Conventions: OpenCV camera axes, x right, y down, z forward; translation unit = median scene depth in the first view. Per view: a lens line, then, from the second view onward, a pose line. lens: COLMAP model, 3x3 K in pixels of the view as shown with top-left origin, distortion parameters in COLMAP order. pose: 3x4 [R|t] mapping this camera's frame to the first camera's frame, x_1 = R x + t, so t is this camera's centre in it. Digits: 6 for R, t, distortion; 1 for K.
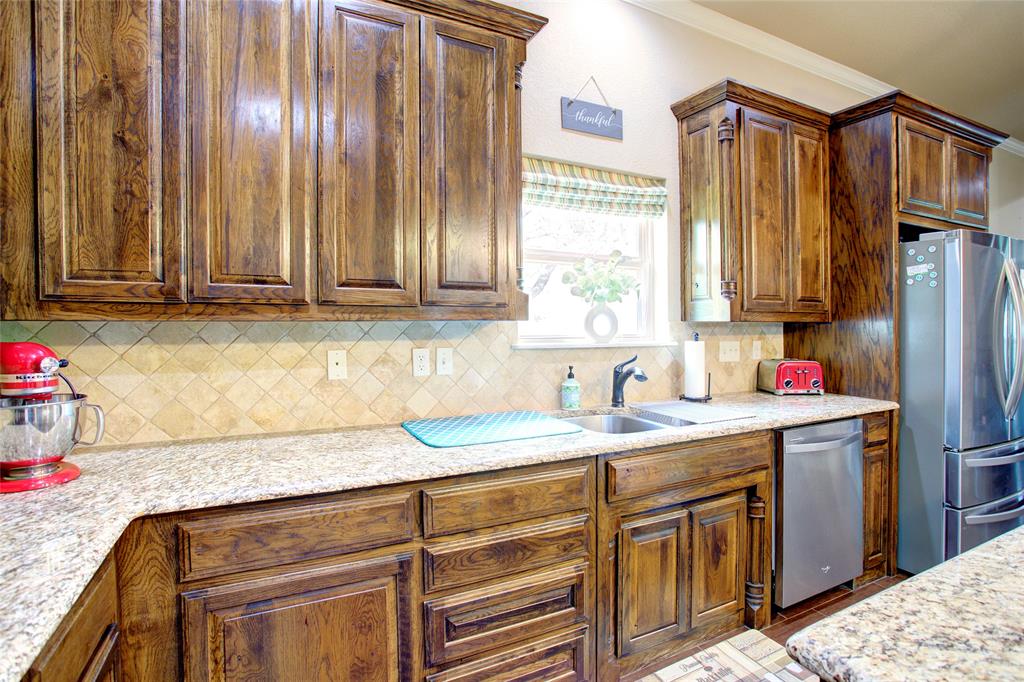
lens RADIAL K [[507.6, 0, 517.6], [0, 507.6, 324.5], [0, 0, 1]] dist [-0.070692, 0.030466]
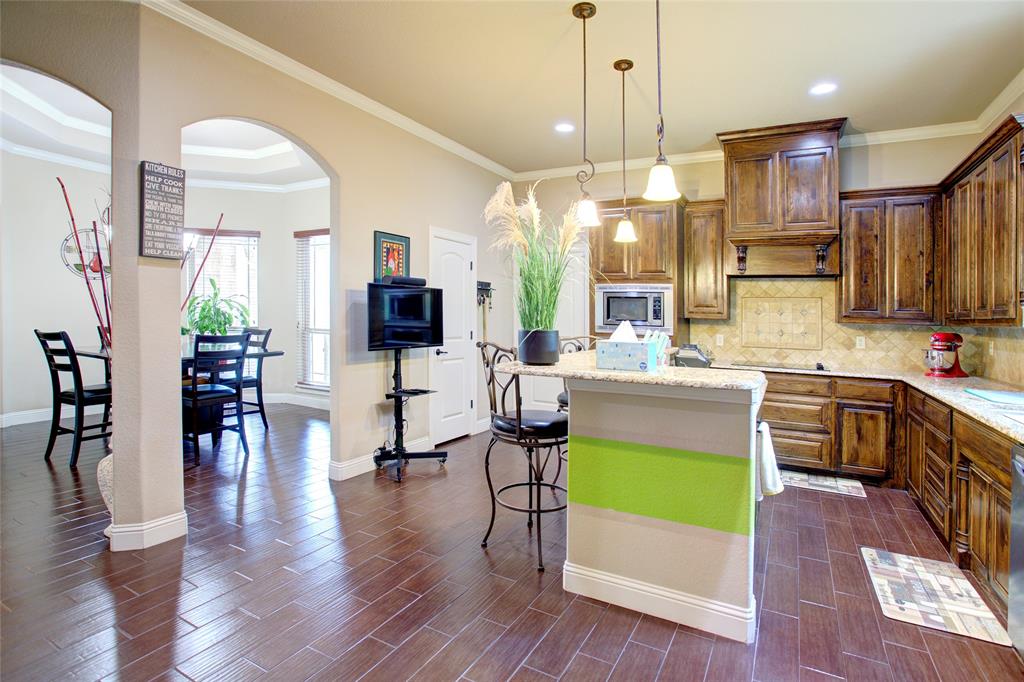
lens RADIAL K [[514.8, 0, 513.2], [0, 514.8, 318.1], [0, 0, 1]] dist [-0.032682, 0.000188]
pose [[-0.817406, -0.023013, -0.575602, 2.302981], [-0.035581, 0.999311, 0.010576, 0.004448], [0.574962, 0.029125, -0.817661, 1.492238]]
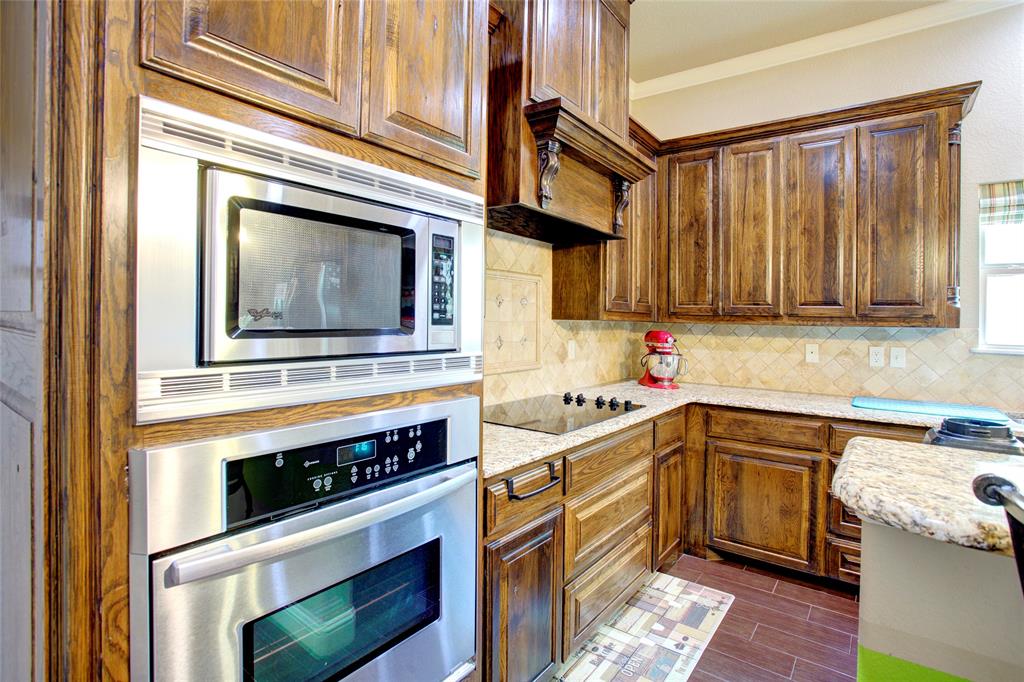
lens RADIAL K [[507.6, 0, 517.6], [0, 507.6, 324.5], [0, 0, 1]] dist [-0.070692, 0.030466]
pose [[0.449295, 0.015533, -0.893248, 0.698178], [-0.026556, 0.999639, 0.004026, 0.008199], [0.892989, 0.021912, 0.449546, -0.604782]]
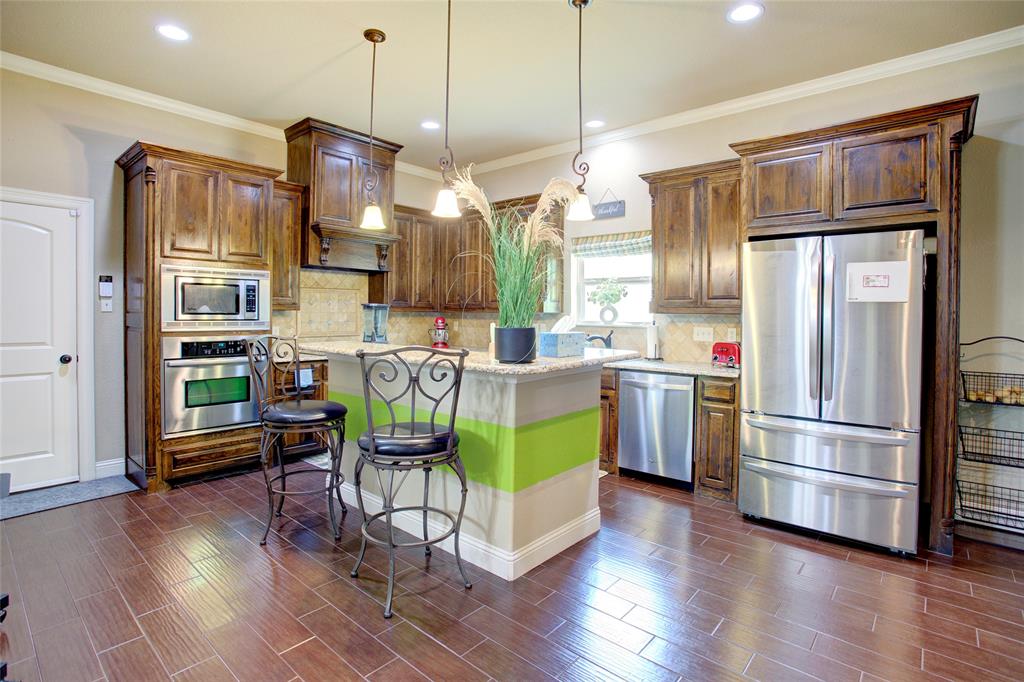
lens RADIAL K [[514.8, 0, 513.2], [0, 514.8, 318.1], [0, 0, 1]] dist [-0.032682, 0.000188]
pose [[0.372760, 0.007065, -0.927901, 2.705112], [-0.015389, 0.999881, 0.001431, 0.021576], [0.927800, 0.013746, 0.372824, -0.128360]]
